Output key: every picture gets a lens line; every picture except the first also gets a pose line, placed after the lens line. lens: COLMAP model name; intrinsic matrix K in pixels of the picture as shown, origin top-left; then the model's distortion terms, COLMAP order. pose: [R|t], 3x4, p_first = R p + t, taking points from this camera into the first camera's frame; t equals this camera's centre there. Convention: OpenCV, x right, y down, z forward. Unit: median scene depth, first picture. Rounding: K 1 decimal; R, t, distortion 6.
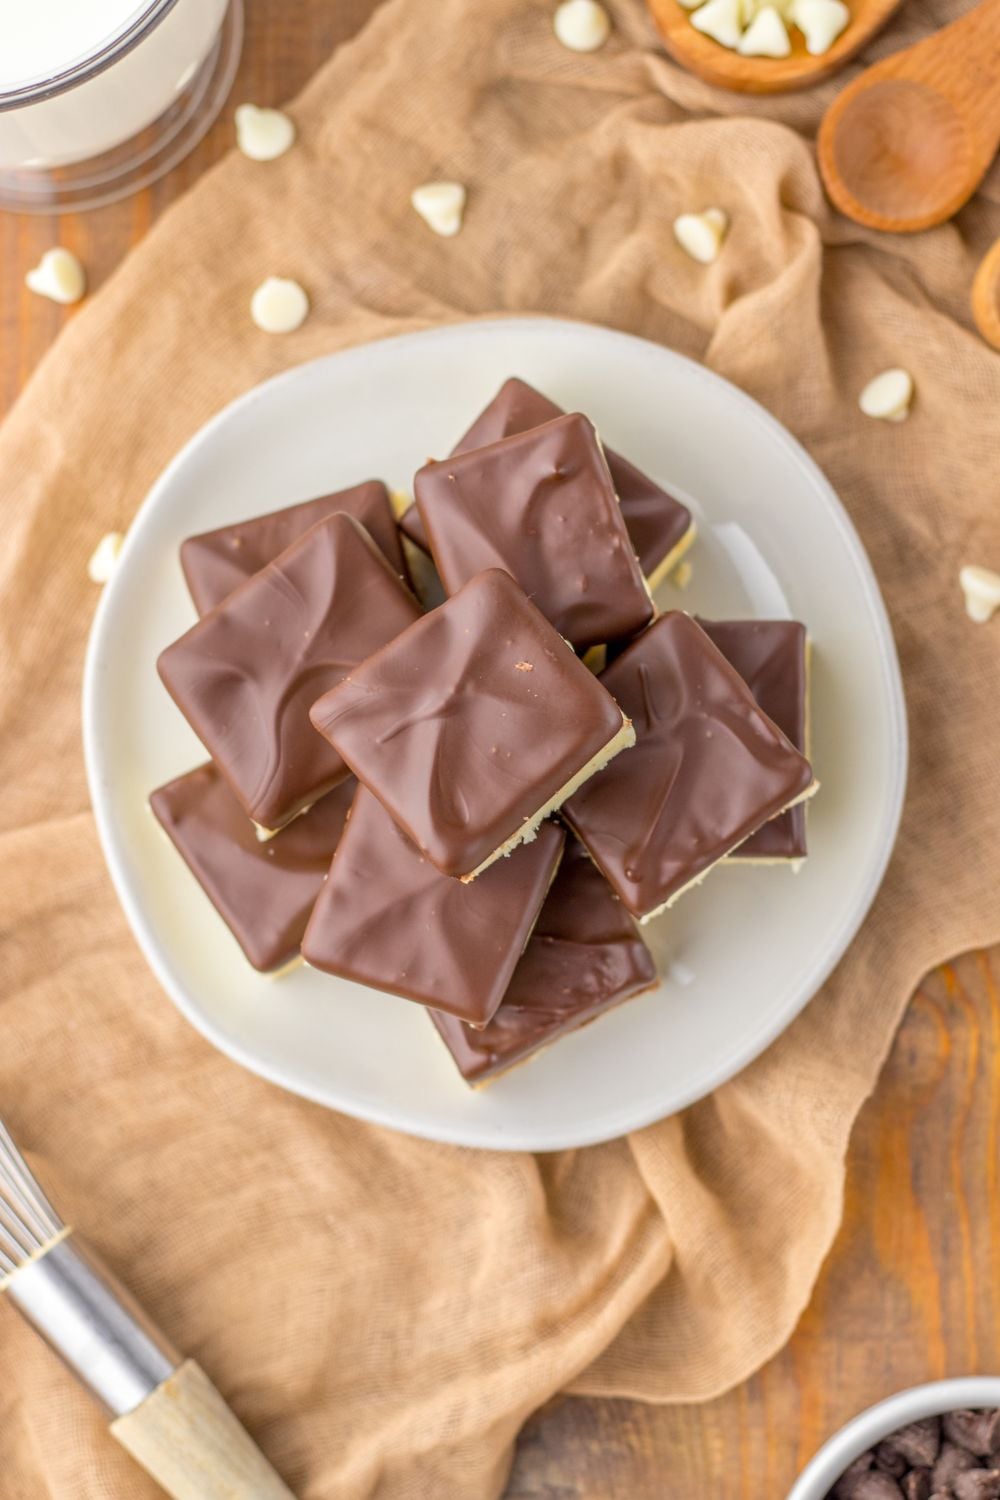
lens RADIAL K [[3918.7, 0, 537.6], [0, 3918.7, 703.3], [0, 0, 1]] dist [-0.106374, -0.678193]
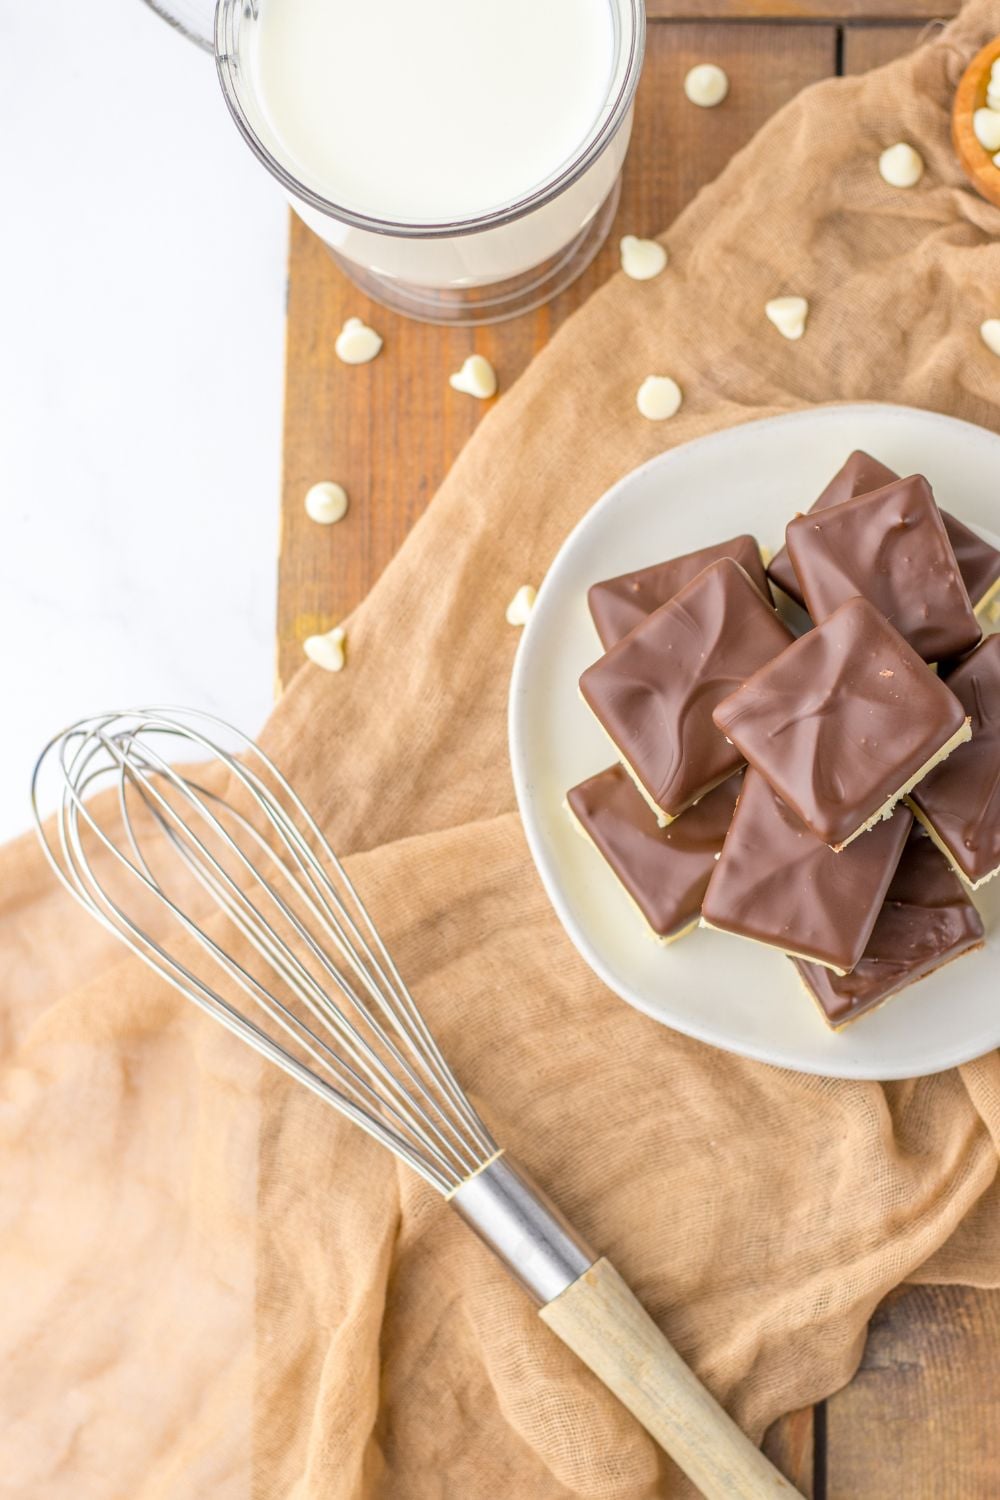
lens RADIAL K [[3862.1, 0, 500.0], [0, 3862.1, 750.0], [0, 0, 1]] dist [-0.112423, -0.340042]
pose [[0.999127, -0.012762, -0.039788, -0.070566], [0.011350, 0.999304, -0.035523, 0.051844], [0.040213, 0.035041, 0.998577, -0.207636]]
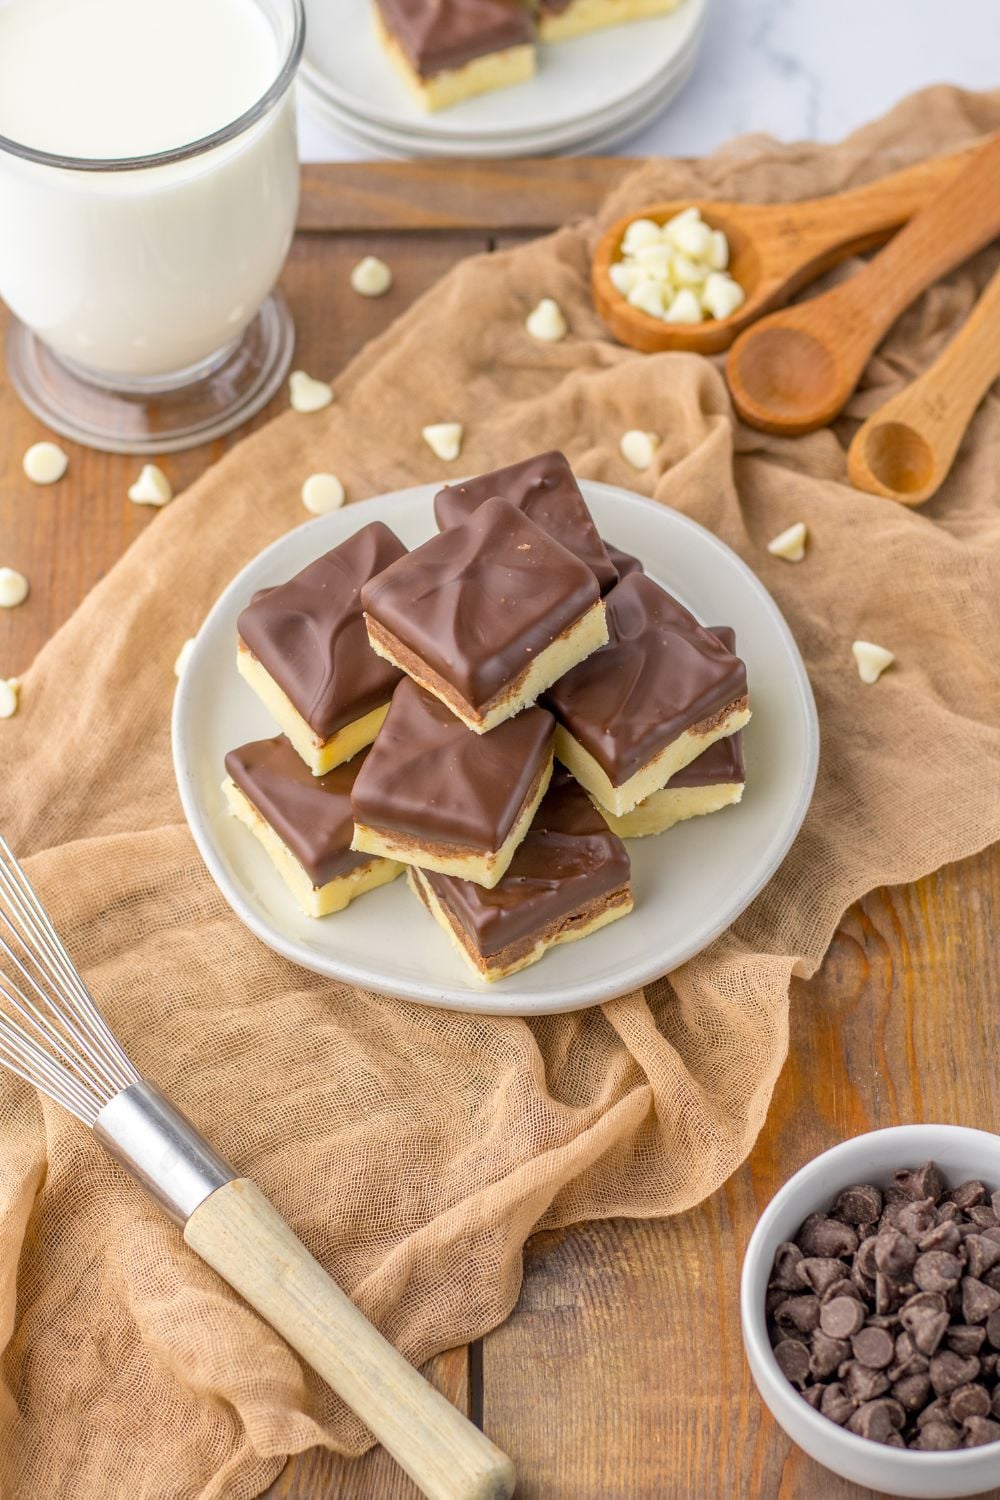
lens RADIAL K [[3862.1, 0, 500.0], [0, 3862.1, 750.0], [0, 0, 1]] dist [-0.112423, -0.340042]
pose [[0.999653, -0.010067, 0.024354, -0.039915], [0.020755, 0.870219, -0.492227, 0.627080], [-0.016238, 0.492562, 0.870126, -0.089878]]
